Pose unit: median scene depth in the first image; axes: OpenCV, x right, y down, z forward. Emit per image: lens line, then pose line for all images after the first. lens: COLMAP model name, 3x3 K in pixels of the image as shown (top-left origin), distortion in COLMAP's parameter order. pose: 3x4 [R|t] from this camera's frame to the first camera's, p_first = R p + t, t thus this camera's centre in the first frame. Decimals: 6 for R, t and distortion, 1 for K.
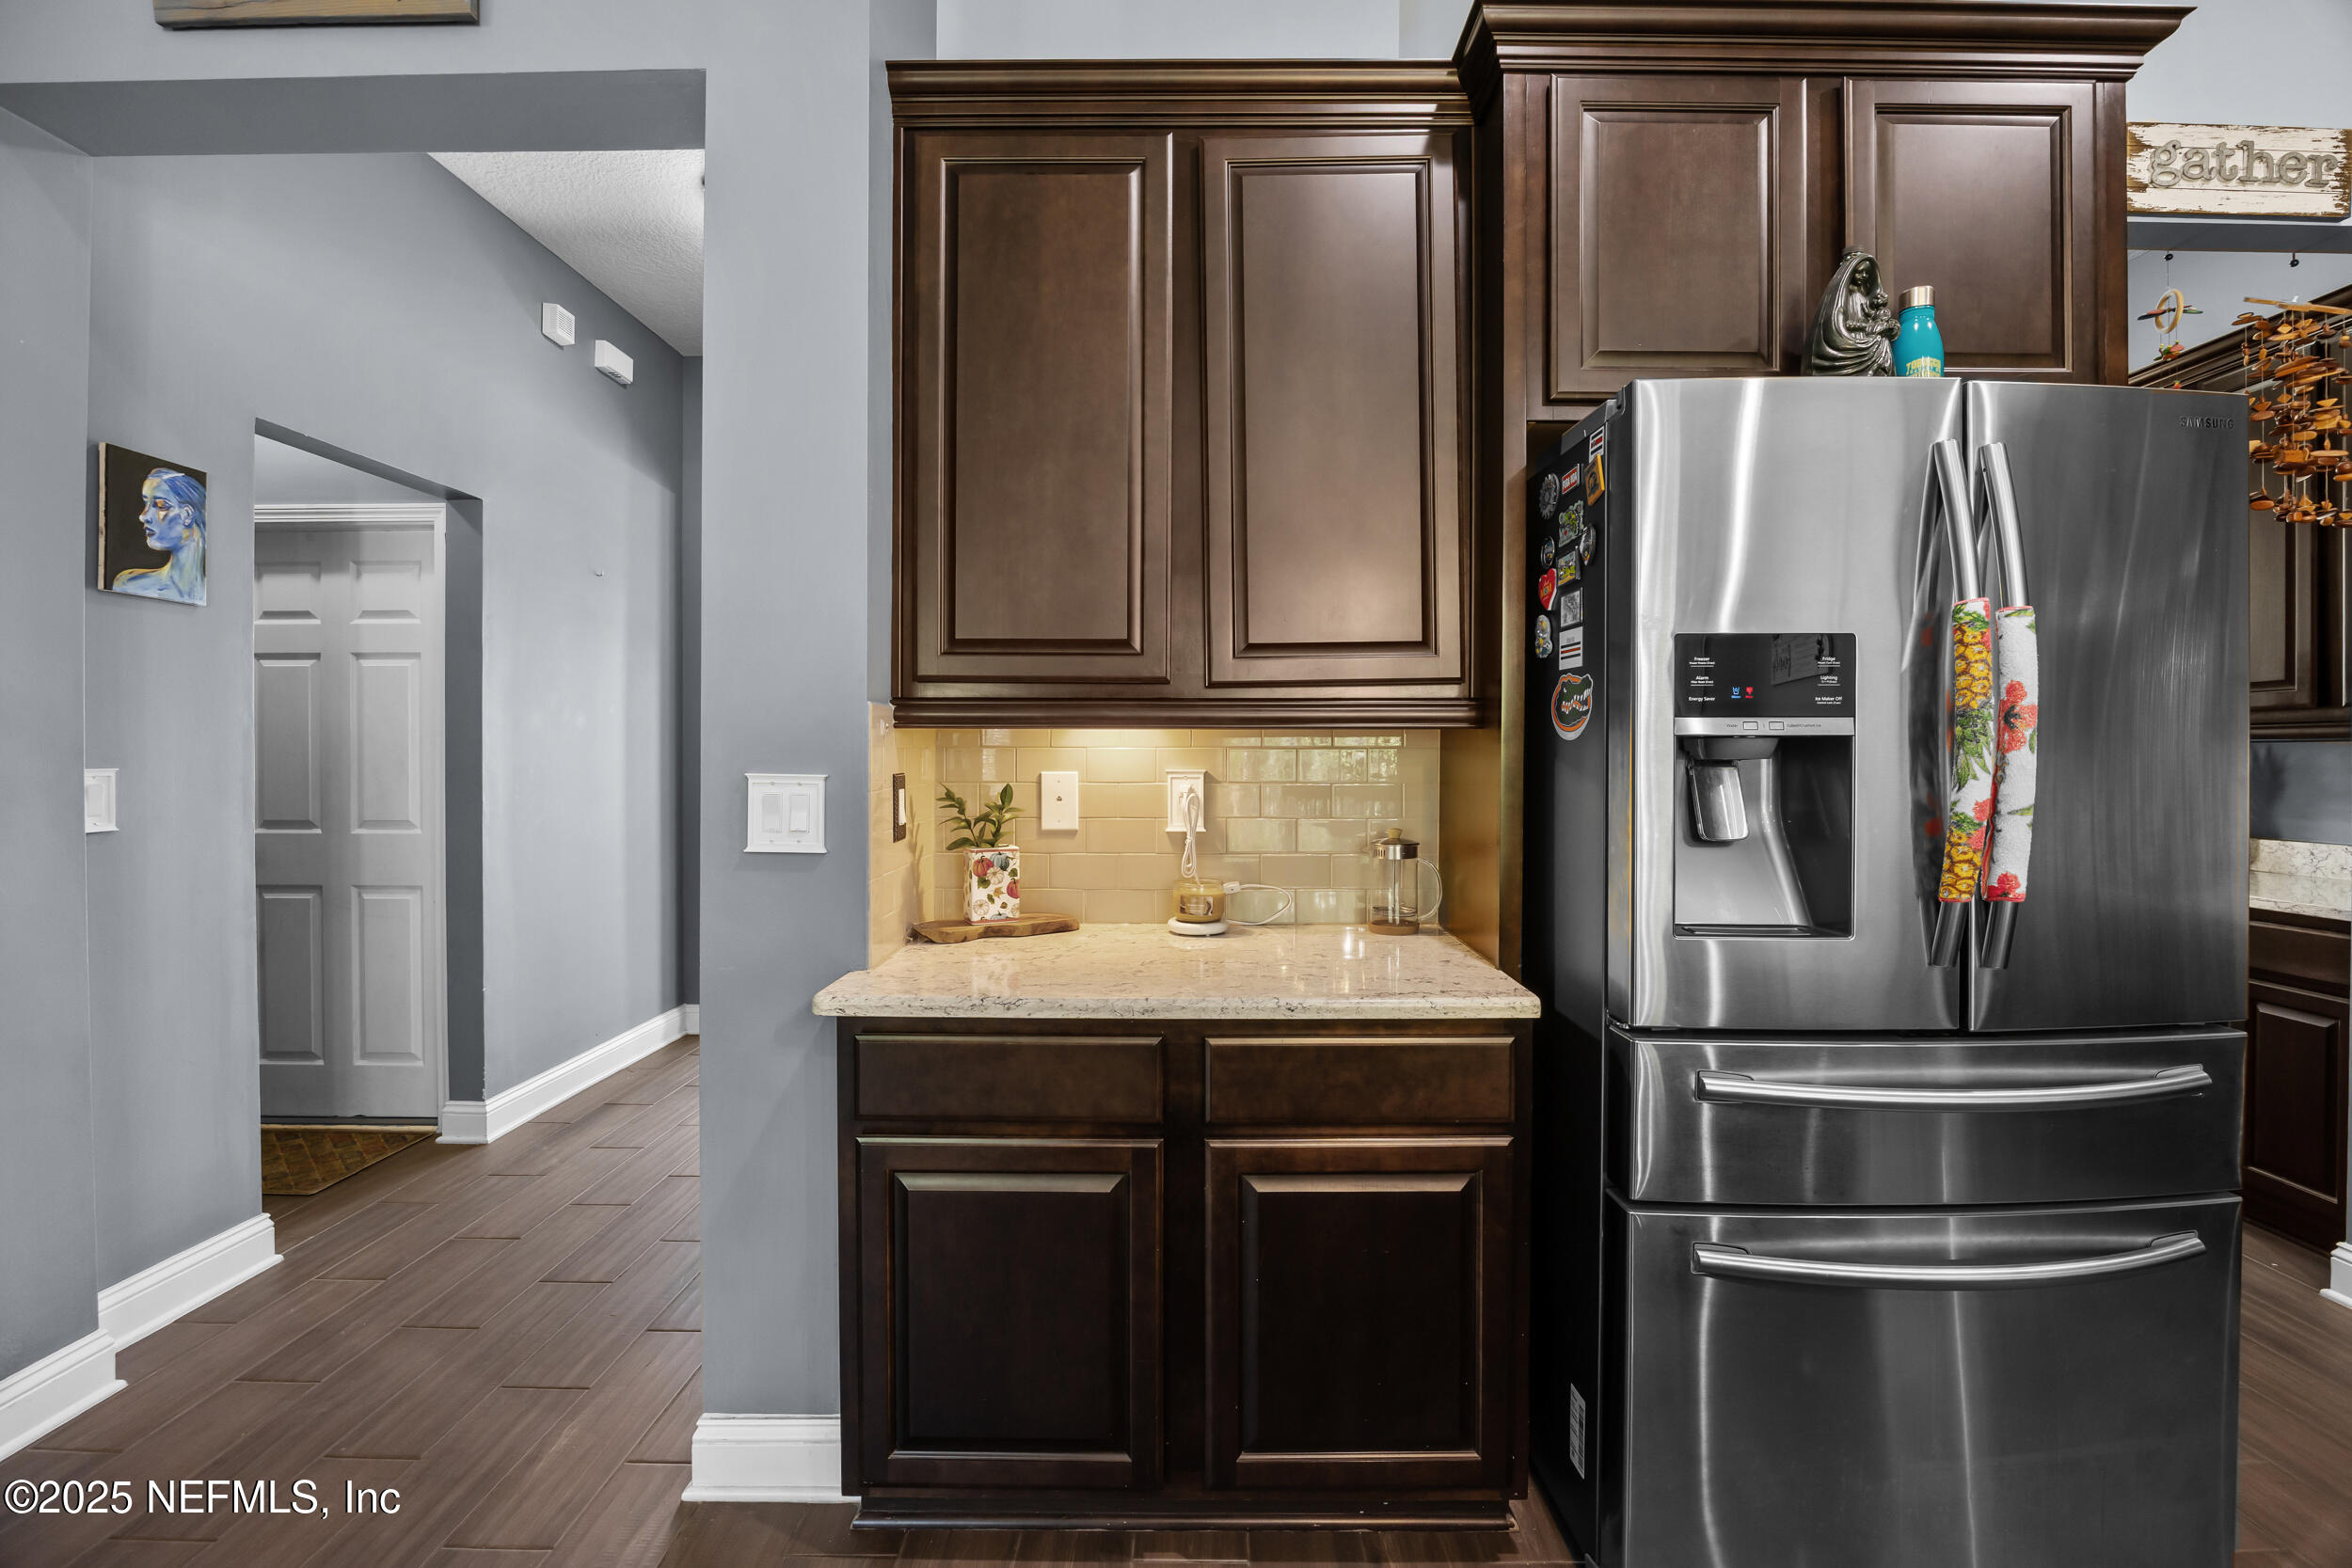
lens RADIAL K [[1025.1, 0, 1167.3], [0, 1025.1, 766.8], [0, 0, 1]] dist [-0.035240, 0.014584]
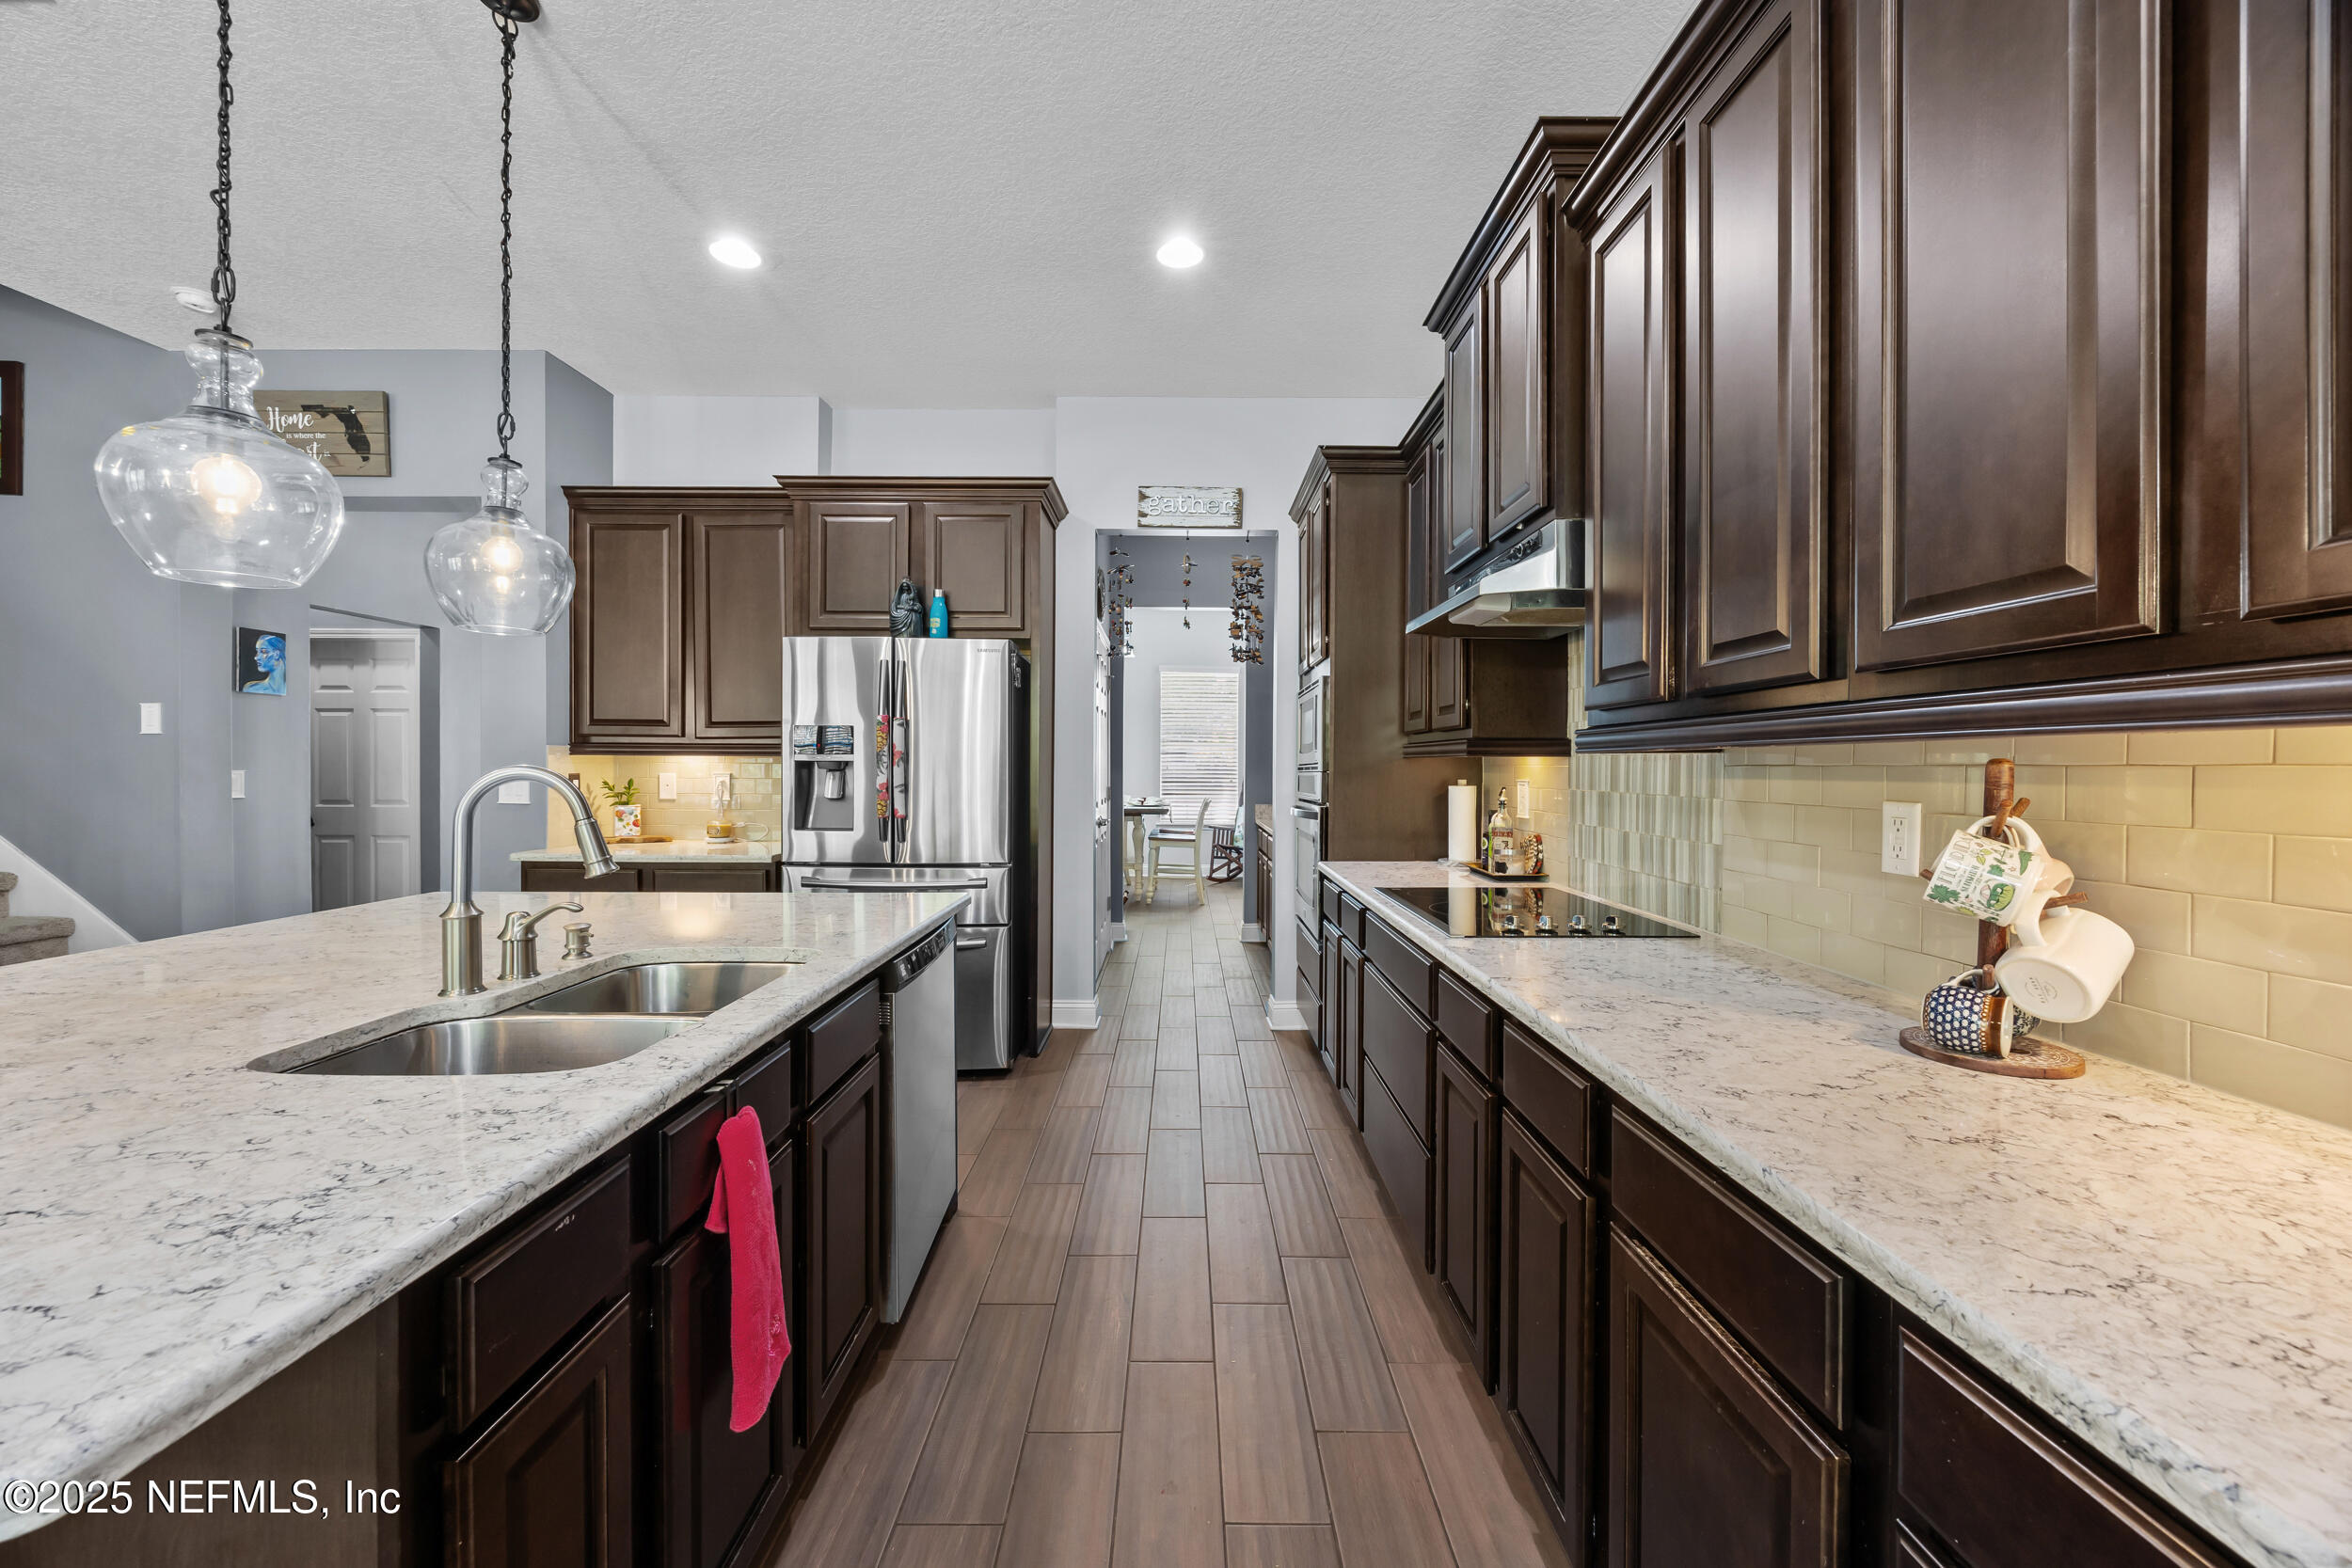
lens RADIAL K [[908.8, 0, 1168.8], [0, 908.8, 784.7], [0, 0, 1]] dist [0.000013, -0.000290]
pose [[0.999978, 0.005178, -0.004052, 1.190134], [-0.005145, 0.999954, 0.008035, 0.008280], [0.004093, -0.008014, 0.999960, -1.186440]]
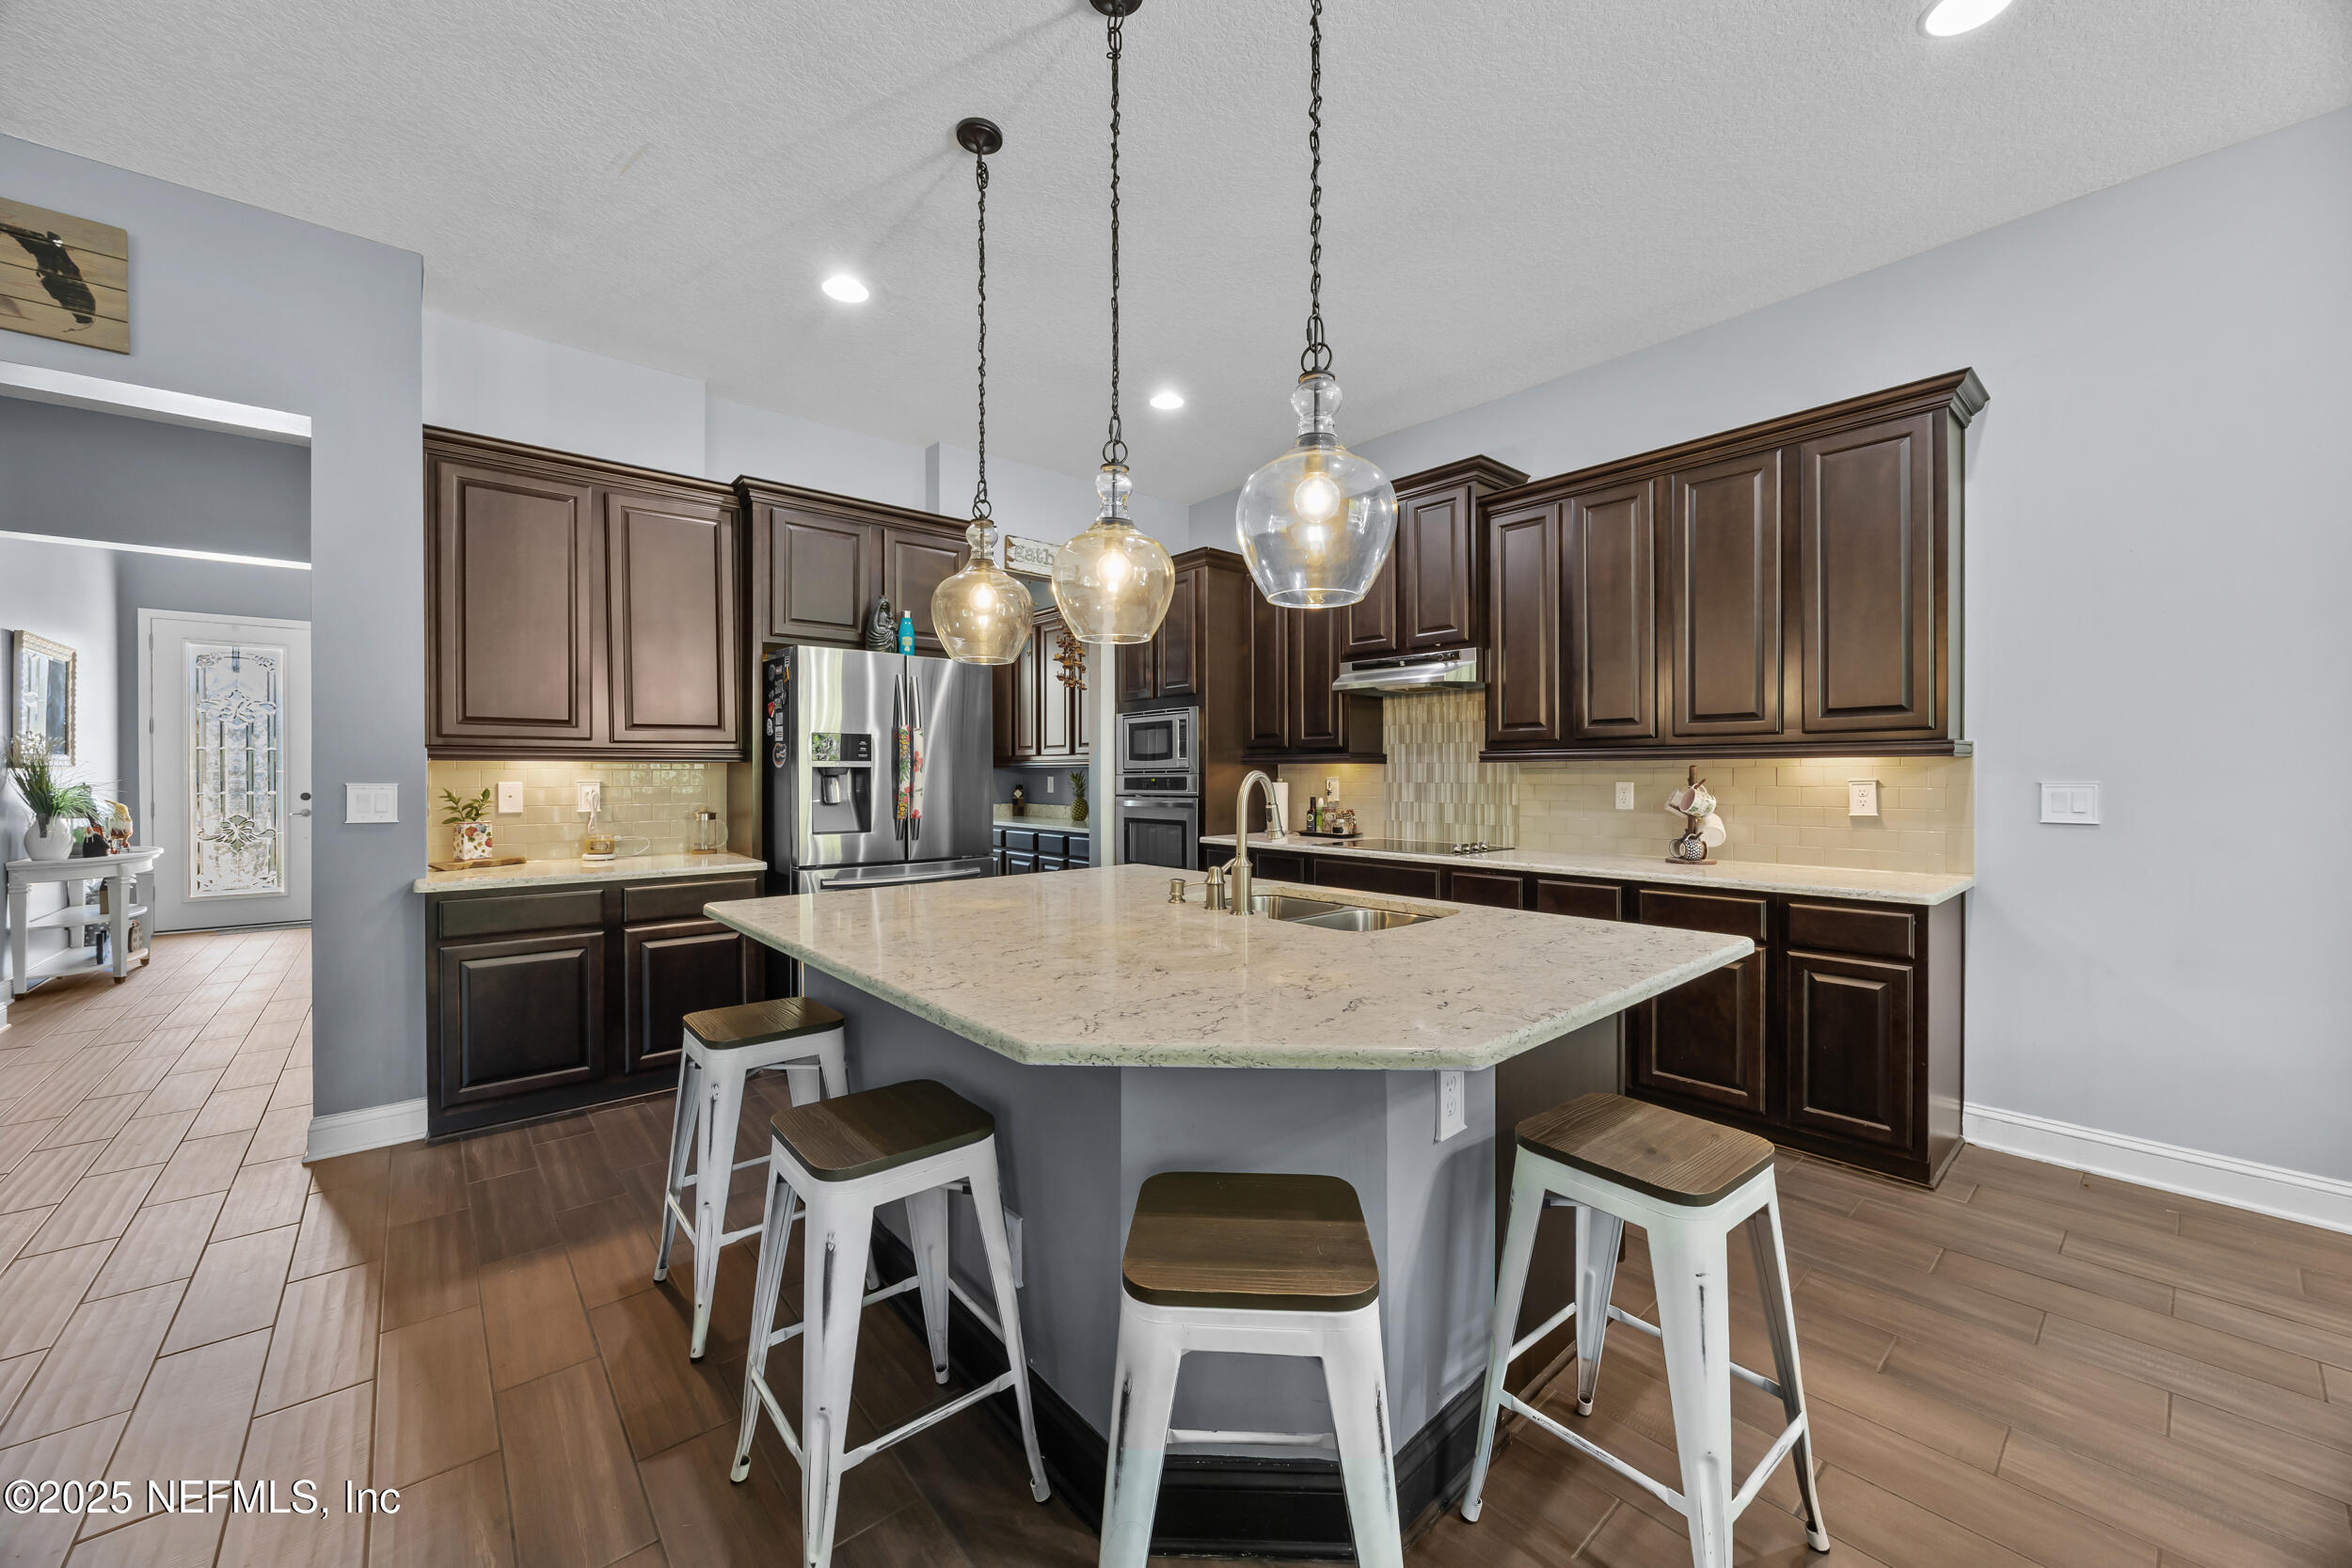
lens RADIAL K [[892.0, 0, 1179.8], [0, 892.0, 775.9], [0, 0, 1]] dist [-0.000618, 0.000011]
pose [[0.749017, -0.004174, 0.662538, -0.317214], [0.008501, 0.999958, -0.003311, 0.010302], [-0.662496, 0.008112, 0.749021, -1.250157]]
